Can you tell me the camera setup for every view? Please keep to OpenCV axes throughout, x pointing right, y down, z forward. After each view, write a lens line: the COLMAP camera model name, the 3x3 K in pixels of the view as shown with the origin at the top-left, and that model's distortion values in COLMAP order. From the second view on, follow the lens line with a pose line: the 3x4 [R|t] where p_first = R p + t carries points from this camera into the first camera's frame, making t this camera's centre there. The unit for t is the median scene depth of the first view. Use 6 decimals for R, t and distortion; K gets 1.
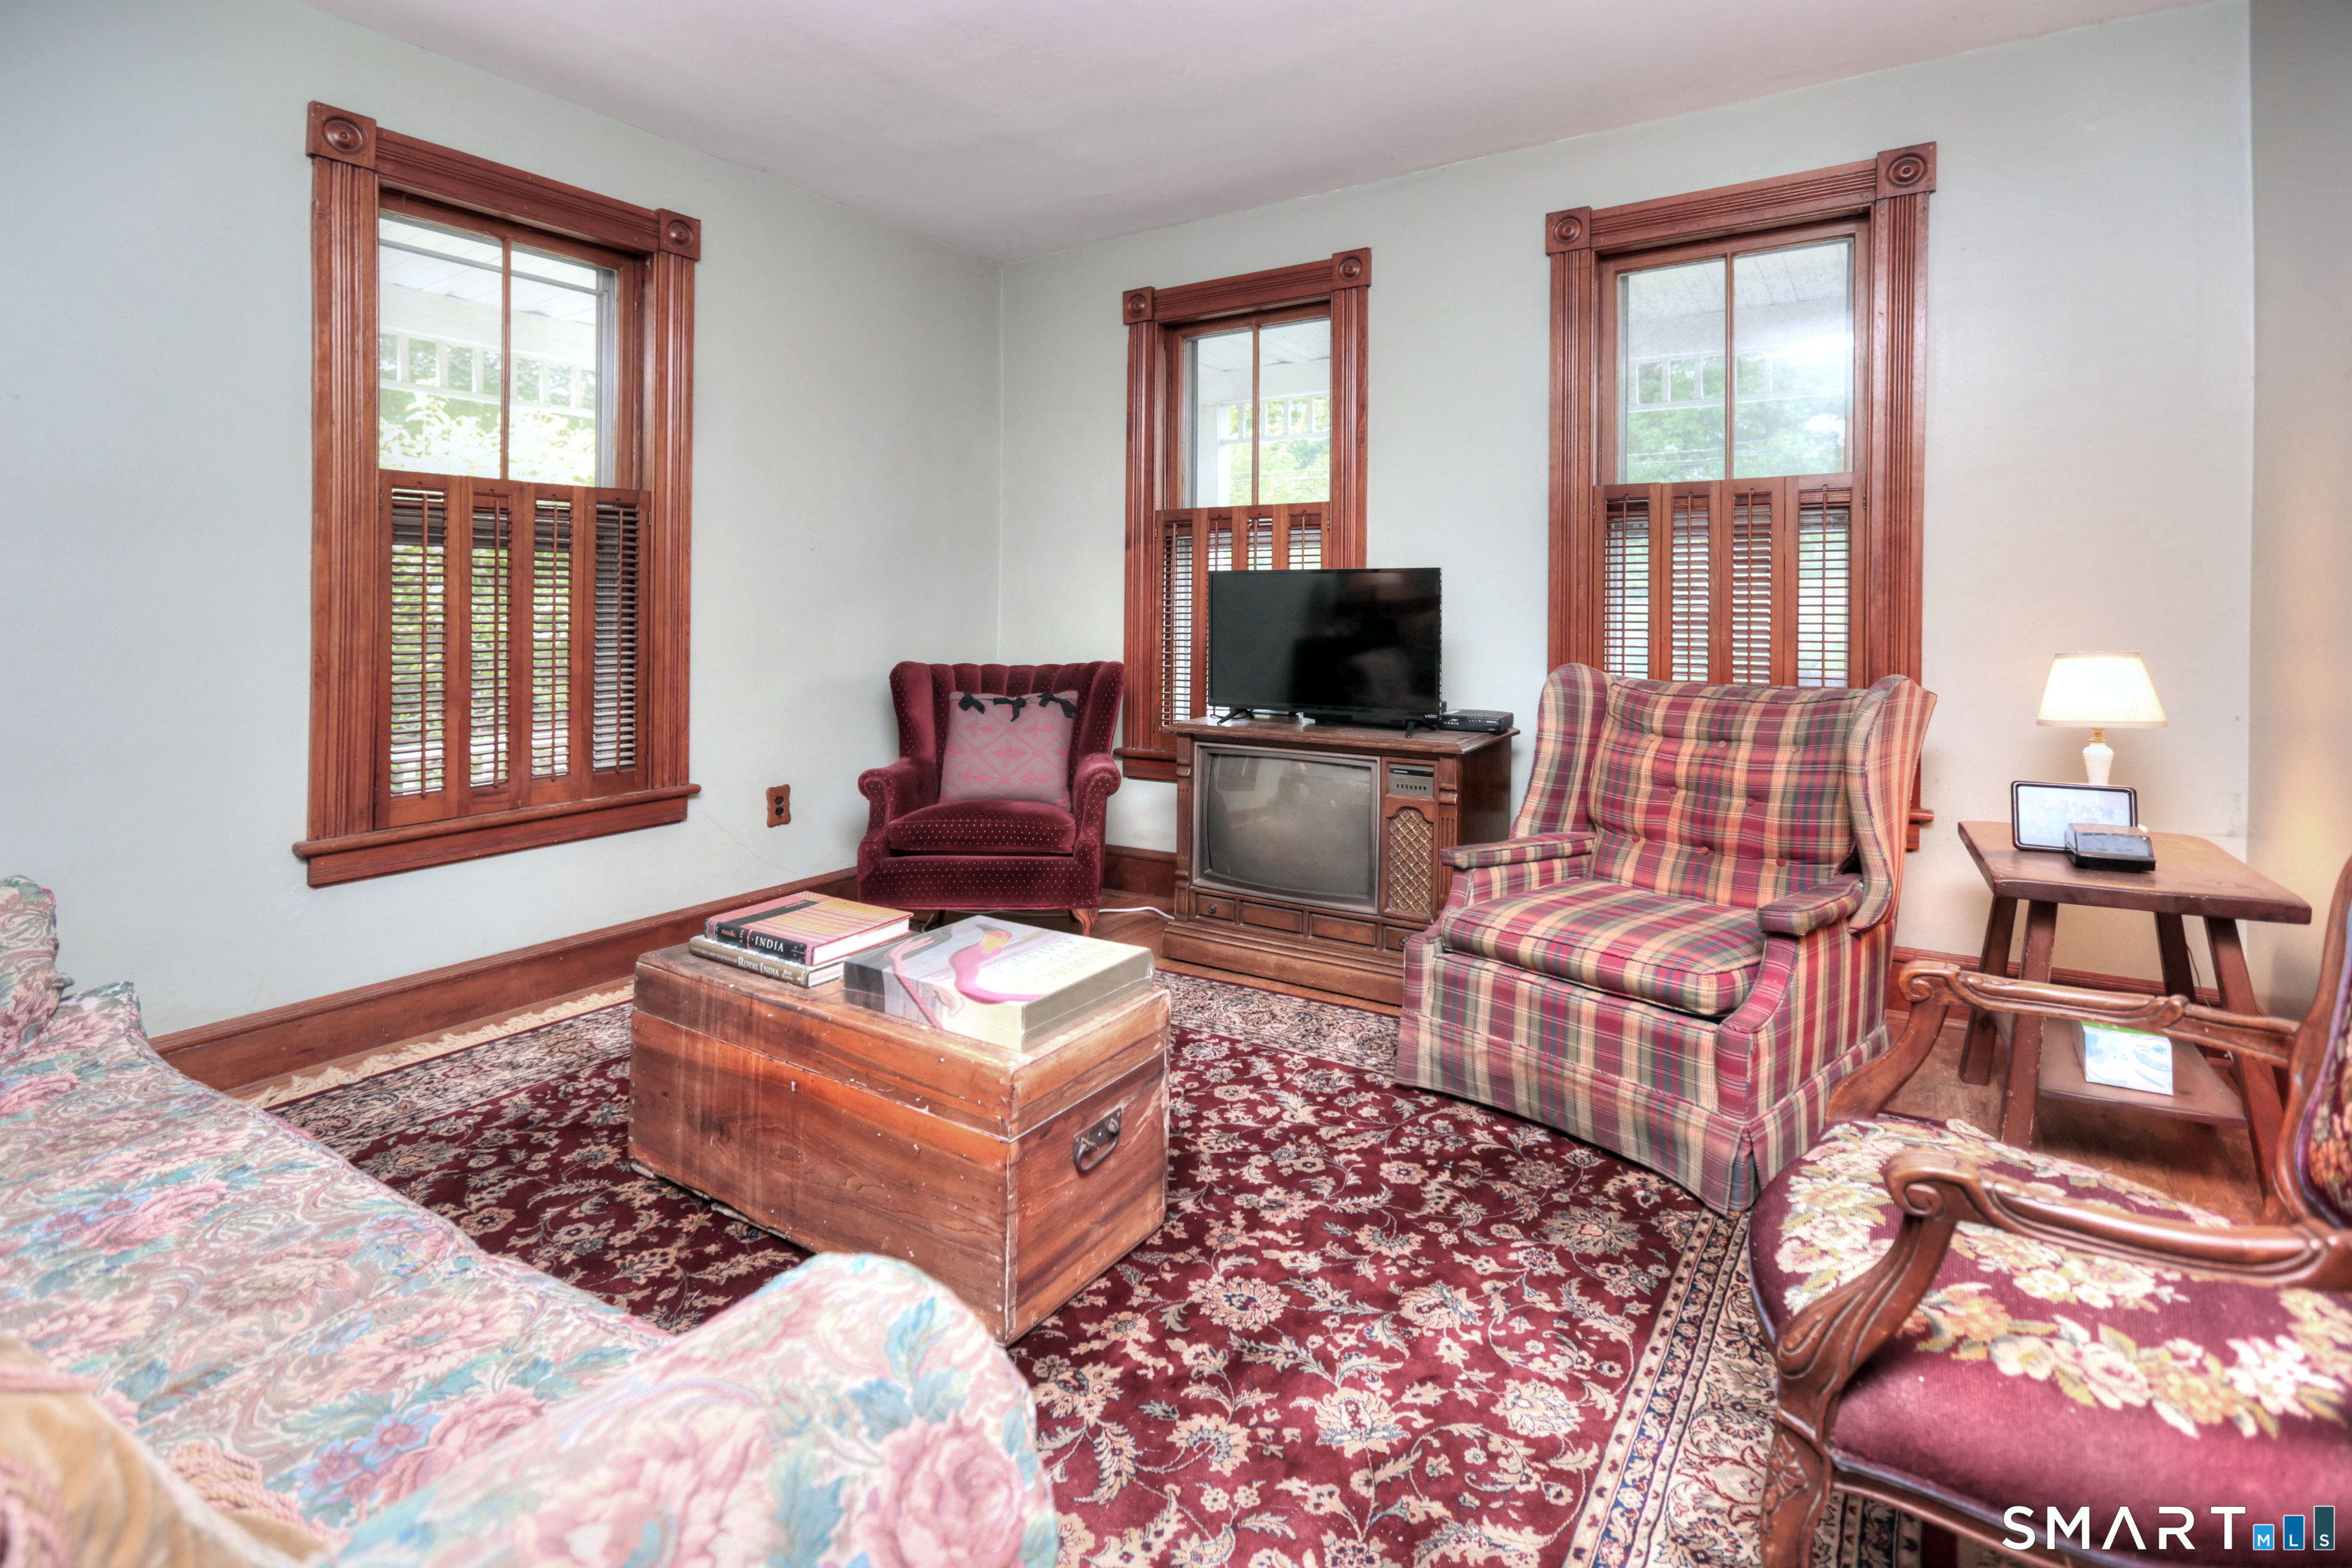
lens RADIAL K [[1142.6, 0, 1168.1], [0, 1142.6, 638.7], [0, 0, 1]] dist [-0.048355, 0.023771]
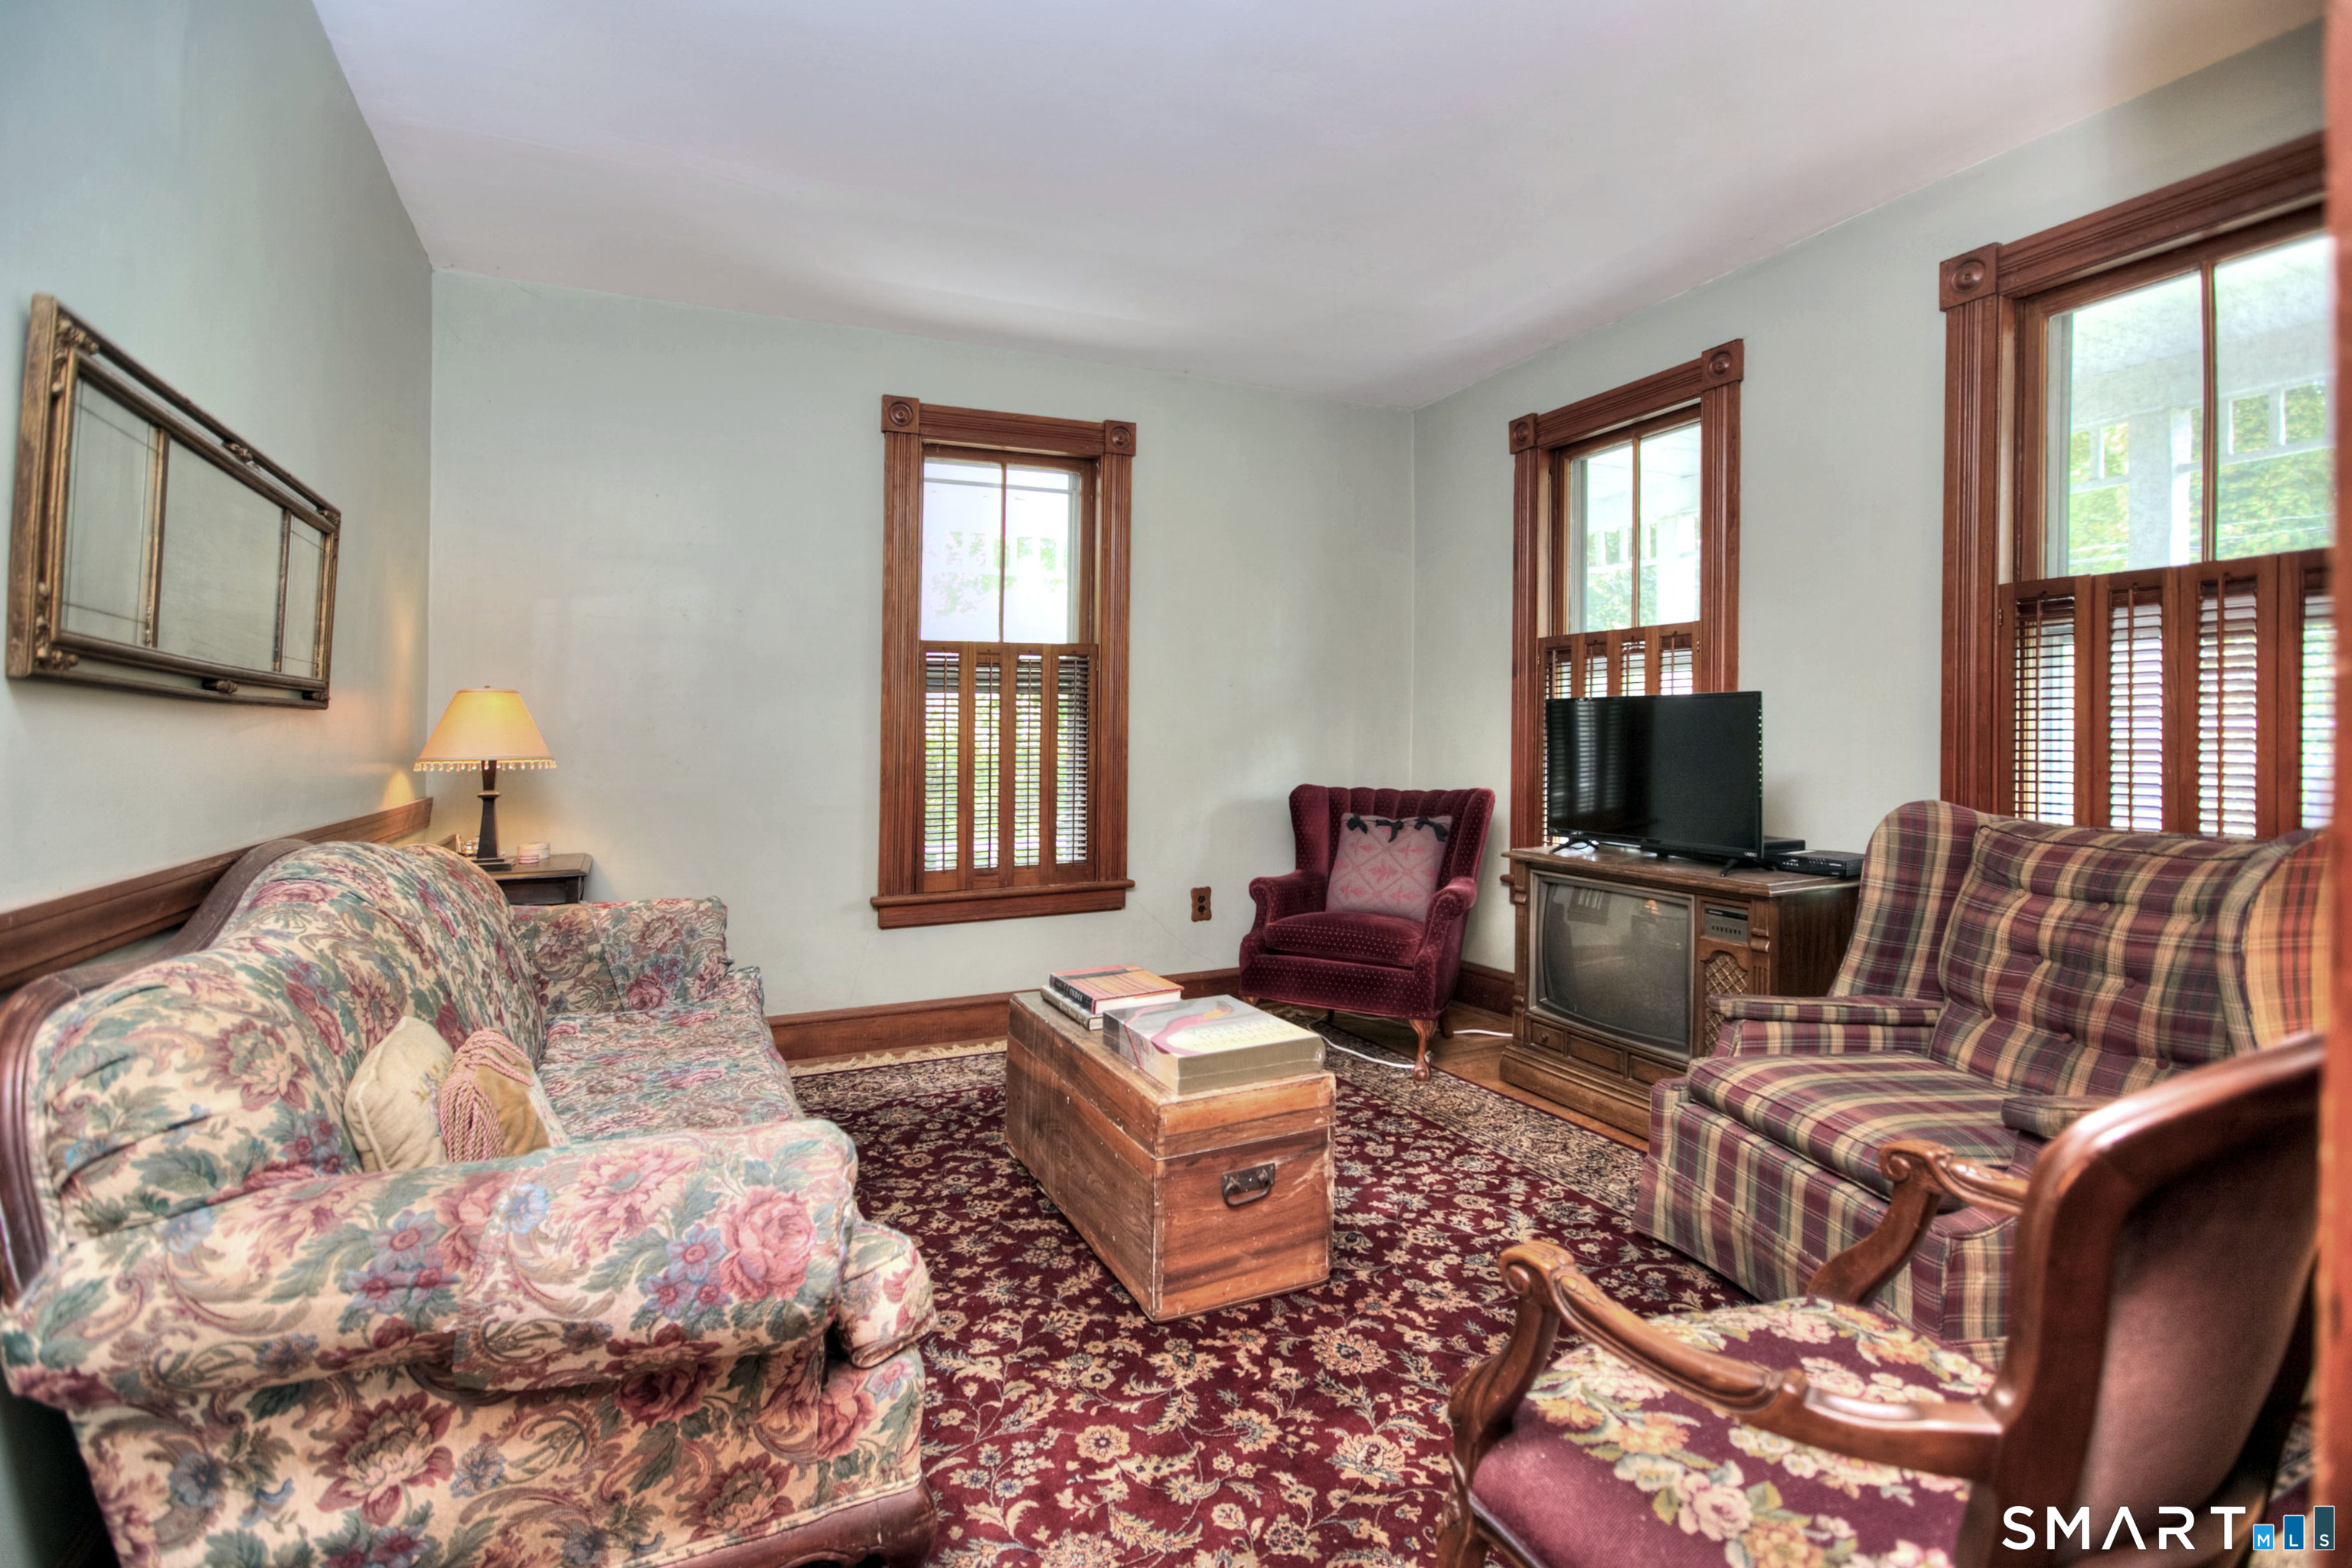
lens RADIAL K [[1122.7, 0, 1028.1], [0, 1122.7, 761.6], [0, 0, 1]] dist [-0.058531, 0.022316]
pose [[0.789187, 0.008522, -0.614094, 0.354596], [-0.010514, 0.999945, 0.000365, 0.000018], [0.614063, 0.006169, 0.789233, -0.052314]]
